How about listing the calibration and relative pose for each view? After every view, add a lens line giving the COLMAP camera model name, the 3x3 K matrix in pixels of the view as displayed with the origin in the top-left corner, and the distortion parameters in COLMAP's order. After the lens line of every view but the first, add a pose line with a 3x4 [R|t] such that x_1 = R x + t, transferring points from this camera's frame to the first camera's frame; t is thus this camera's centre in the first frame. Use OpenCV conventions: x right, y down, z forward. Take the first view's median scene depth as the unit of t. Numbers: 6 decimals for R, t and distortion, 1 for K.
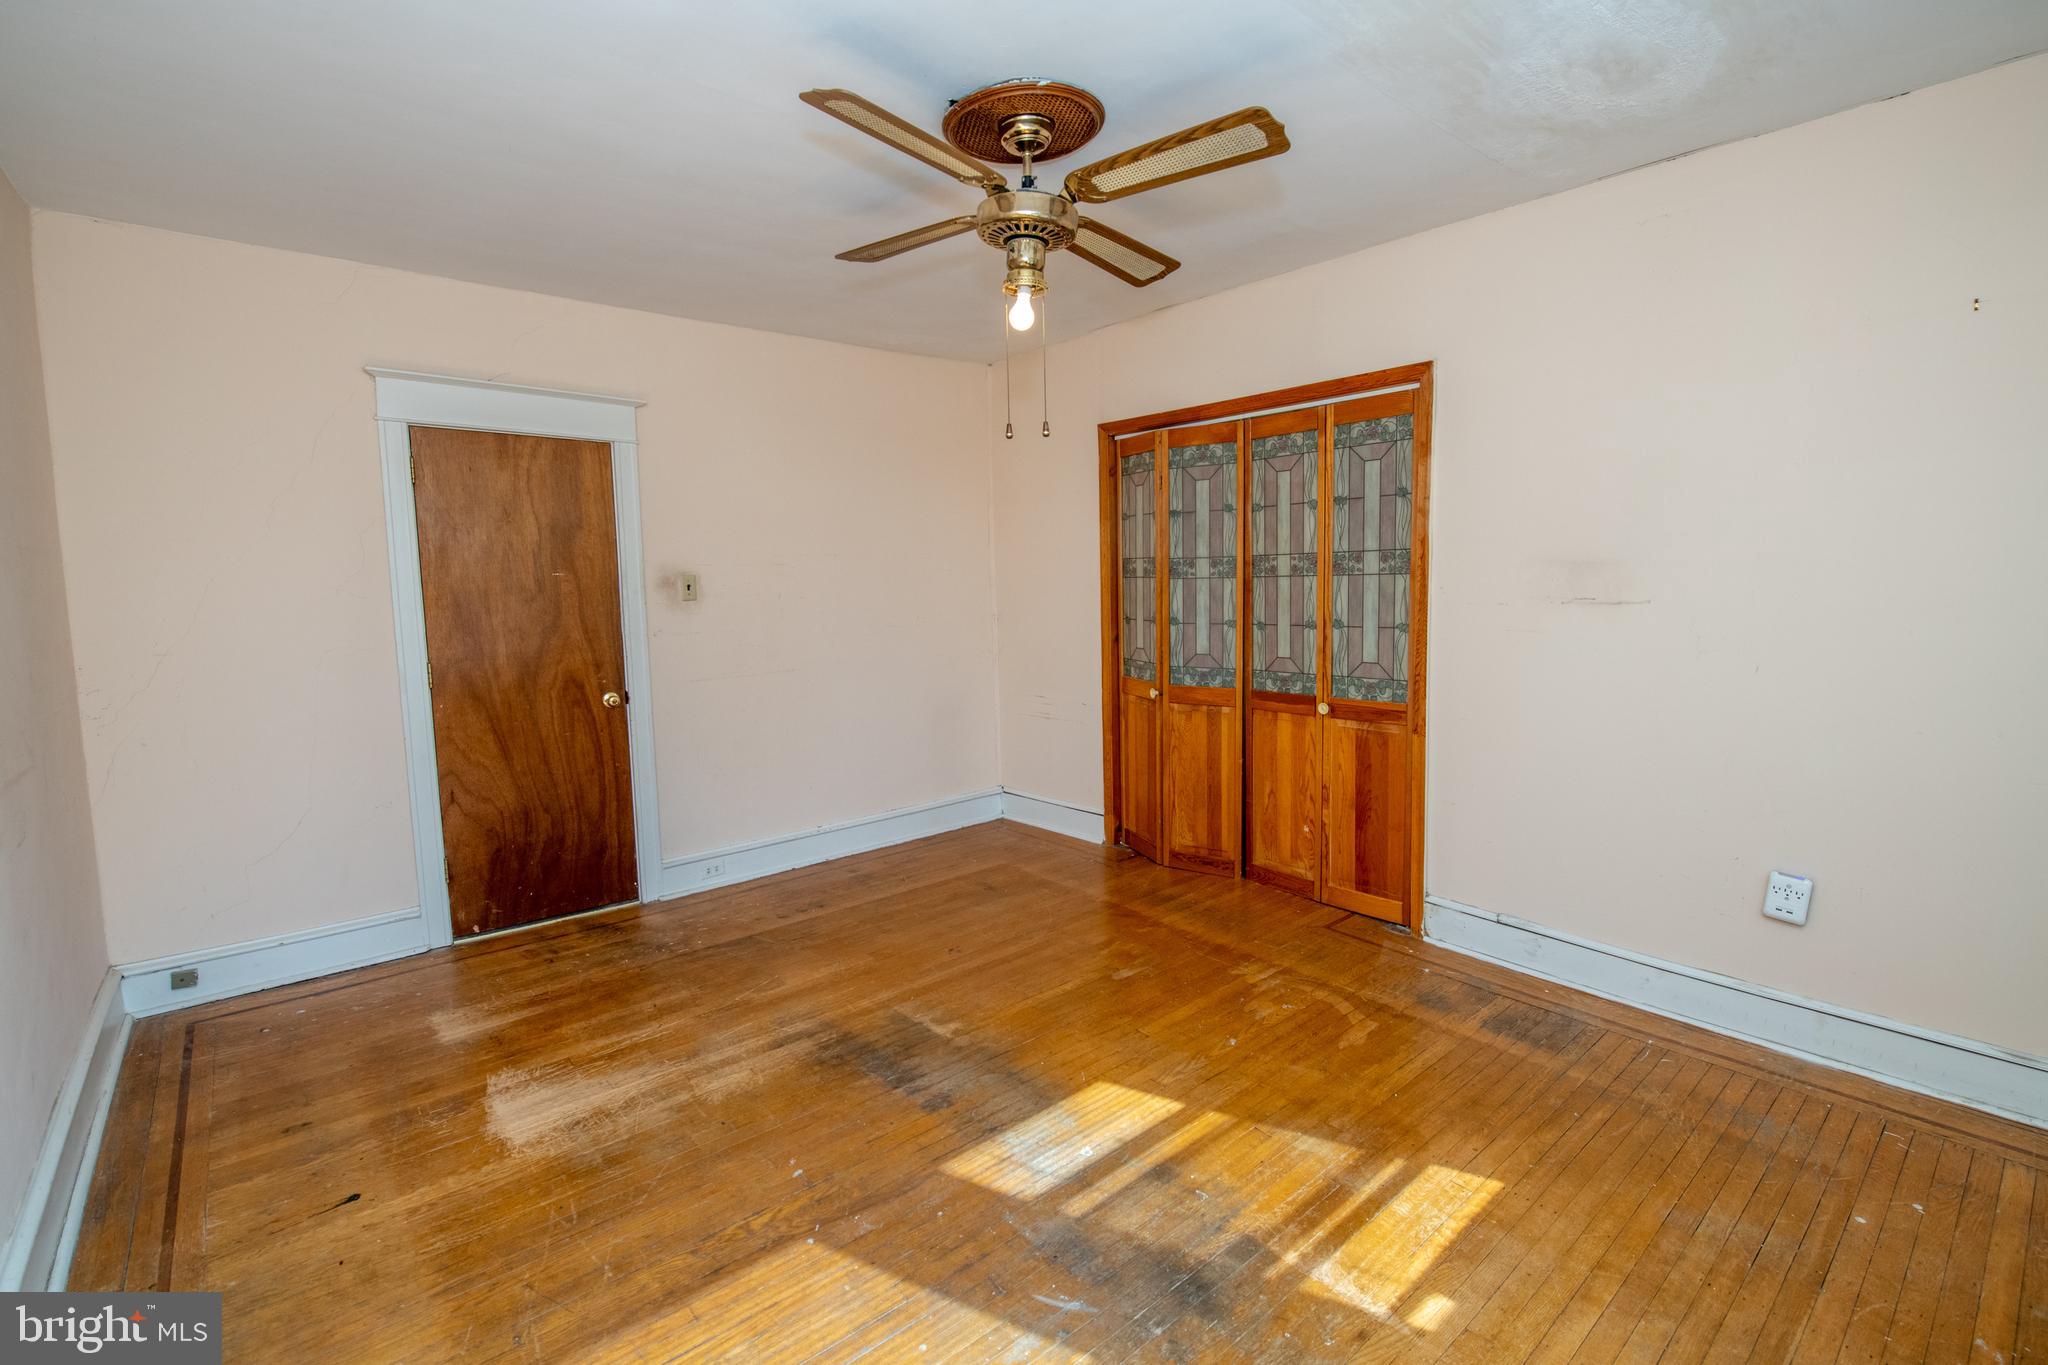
lens RADIAL K [[916.8, 0, 1028.7], [0, 916.8, 691.3], [0, 0, 1]] dist [-0.010242, -0.004273]
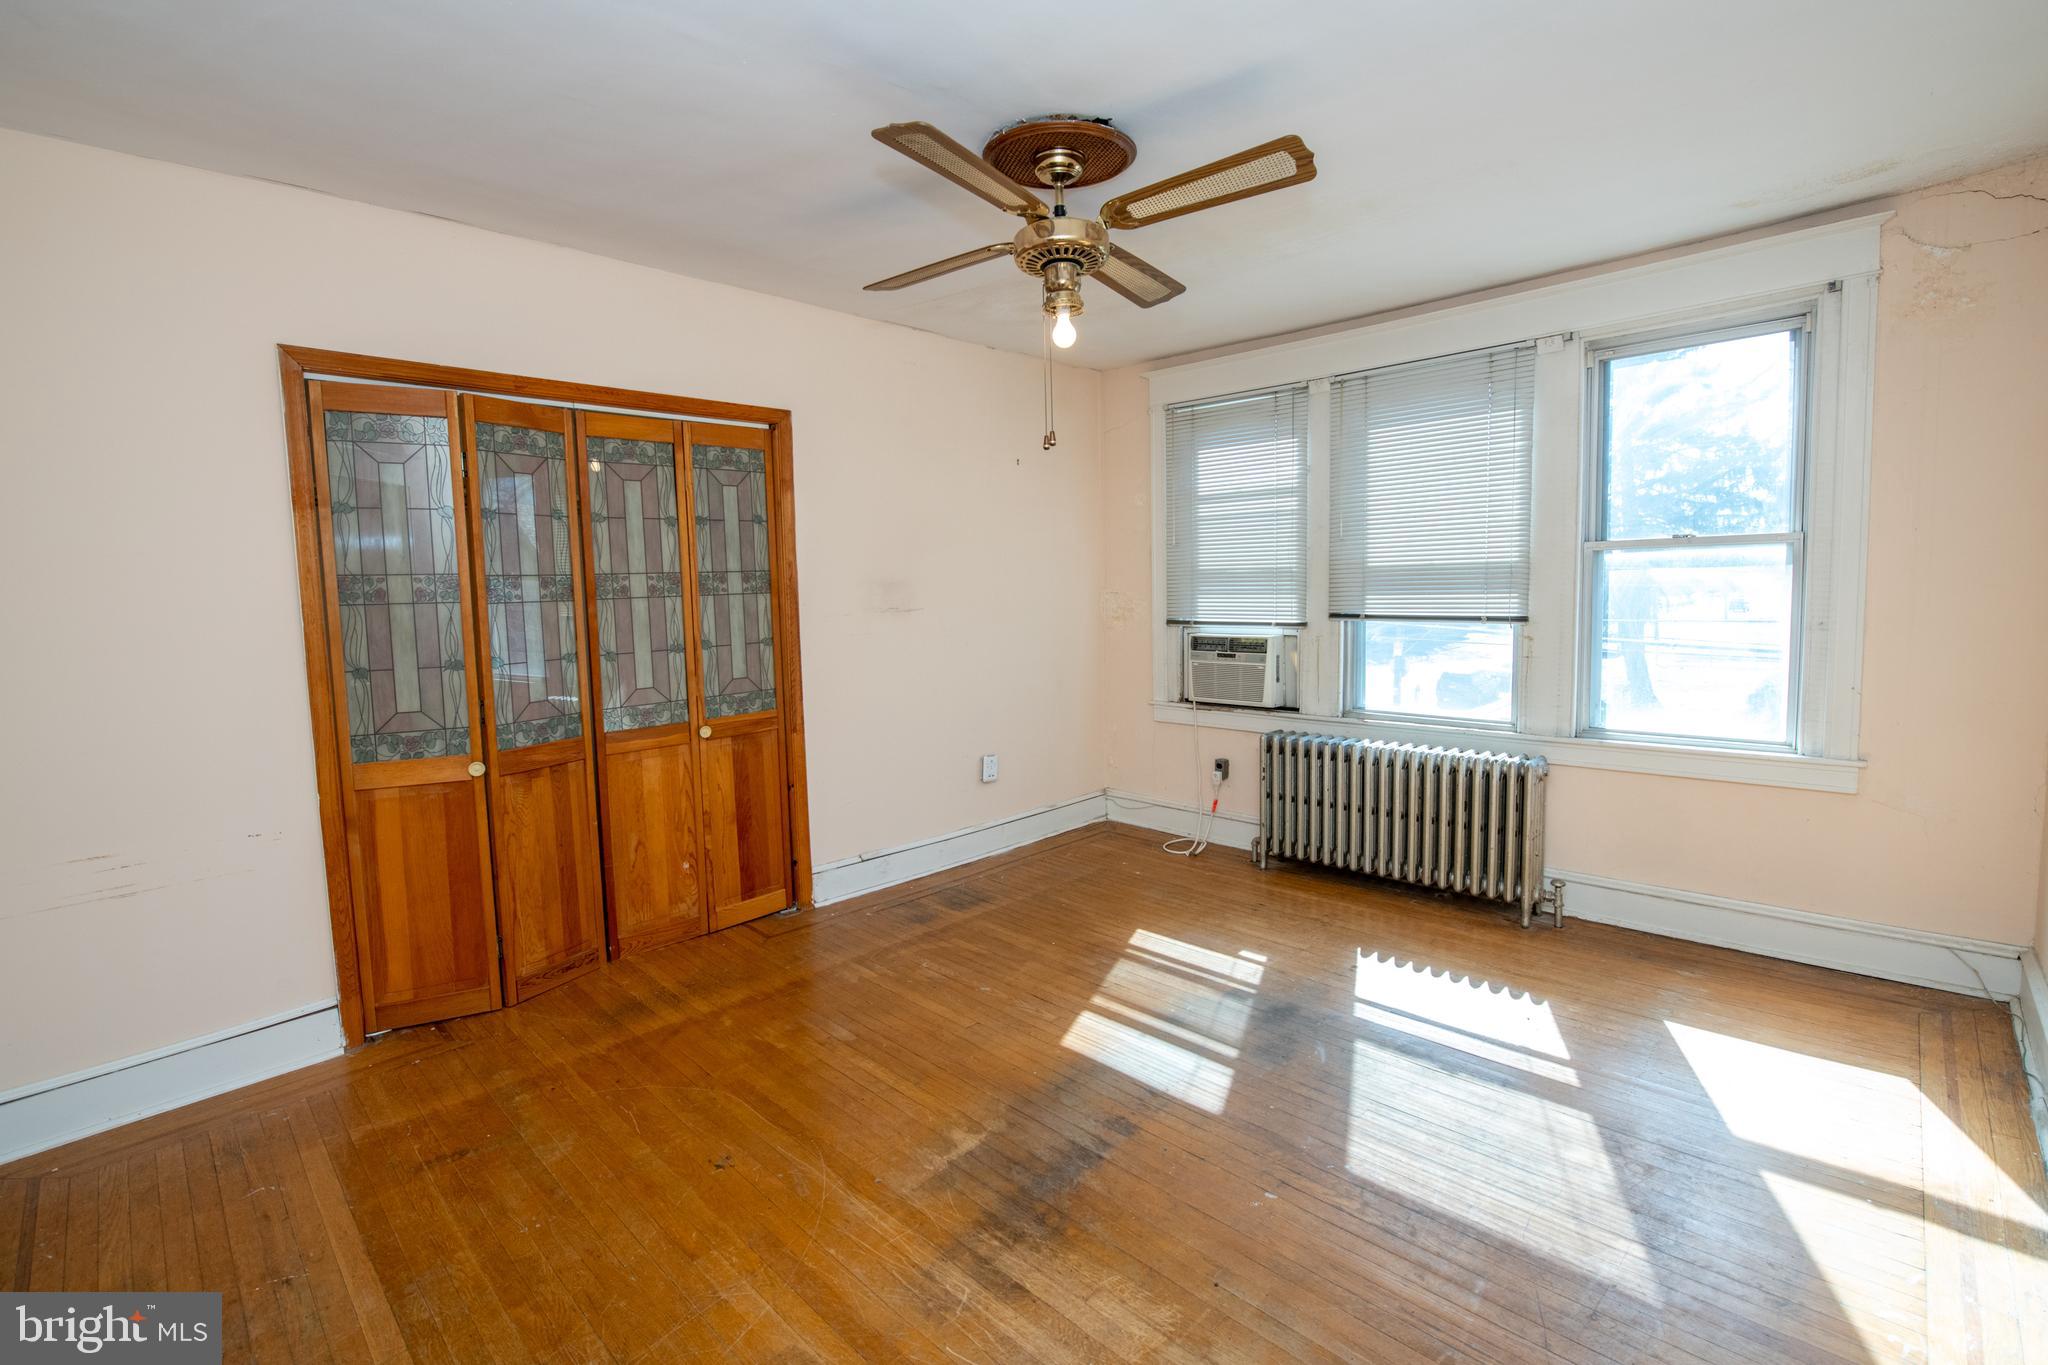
lens RADIAL K [[916.8, 0, 1019.1], [0, 916.8, 673.6], [0, 0, 1]] dist [-0.010242, -0.004273]
pose [[-0.094843, -0.077522, 0.992469, -0.783959], [0.151211, 0.984273, 0.091332, -0.093661], [-0.983941, 0.158734, -0.081629, 0.865906]]
